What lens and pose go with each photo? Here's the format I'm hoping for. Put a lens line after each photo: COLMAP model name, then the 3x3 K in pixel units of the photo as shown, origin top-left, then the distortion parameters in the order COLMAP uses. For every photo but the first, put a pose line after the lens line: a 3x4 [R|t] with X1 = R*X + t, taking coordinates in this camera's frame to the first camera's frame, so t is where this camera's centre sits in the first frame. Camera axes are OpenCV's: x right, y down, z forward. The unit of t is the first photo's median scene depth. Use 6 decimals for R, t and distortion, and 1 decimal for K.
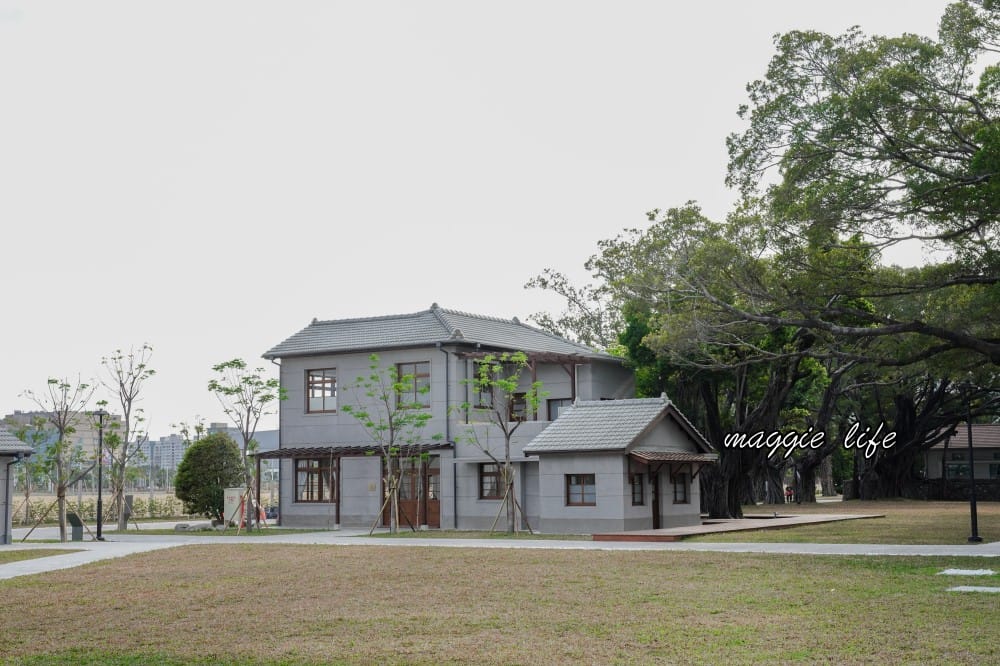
lens RADIAL K [[1332.5, 0, 500.0], [0, 1332.5, 333.0], [0, 0, 1]] dist [0.001432, -0.030799]
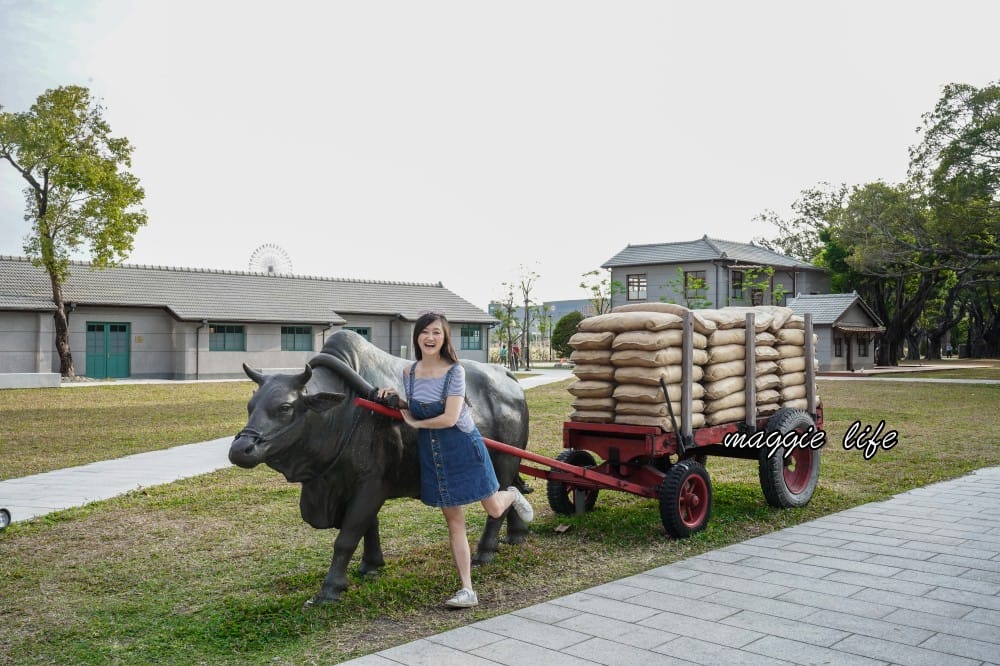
lens RADIAL K [[937.7, 0, 500.0], [0, 937.7, 333.0], [0, 0, 1]] dist [-0.003973, 0.006715]
pose [[0.980193, 0.012321, -0.197662, -0.072361], [0.007788, 0.994893, 0.100638, -0.021572], [0.197893, -0.100184, 0.975091, -0.216925]]
